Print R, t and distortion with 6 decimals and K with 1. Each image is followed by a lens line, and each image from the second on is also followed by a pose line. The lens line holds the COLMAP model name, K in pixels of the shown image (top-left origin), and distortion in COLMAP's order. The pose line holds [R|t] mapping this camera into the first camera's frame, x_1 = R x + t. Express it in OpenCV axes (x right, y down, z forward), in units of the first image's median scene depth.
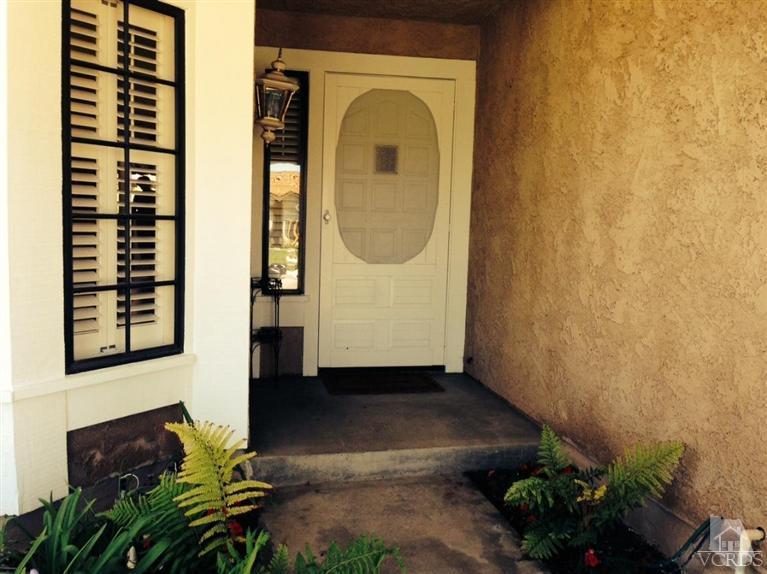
lens RADIAL K [[686.9, 0, 383.5], [0, 686.9, 287.0], [0, 0, 1]] dist [0.111499, -0.178225]
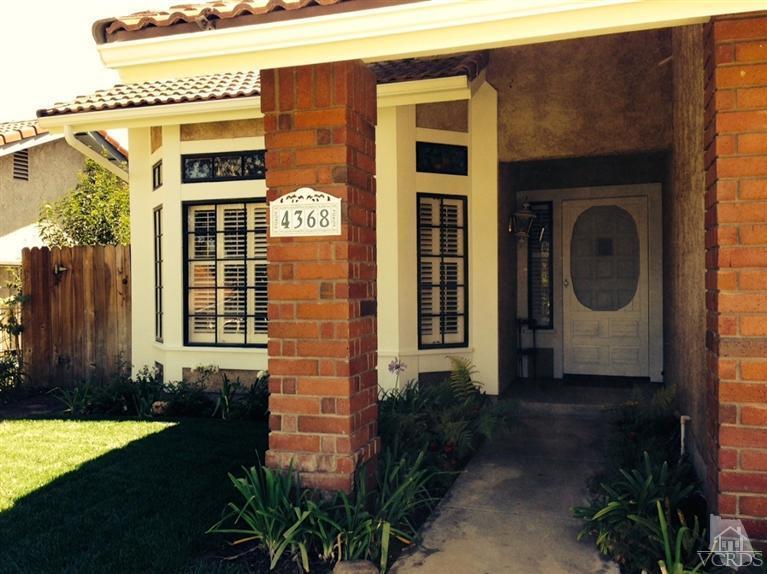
lens RADIAL K [[686.9, 0, 383.5], [0, 686.9, 287.0], [0, 0, 1]] dist [0.111499, -0.178225]
pose [[0.848548, -0.040400, -0.527573, 0.654132], [-0.021551, 0.993615, -0.110751, 0.158235], [0.528679, 0.105347, 0.842259, -1.013772]]
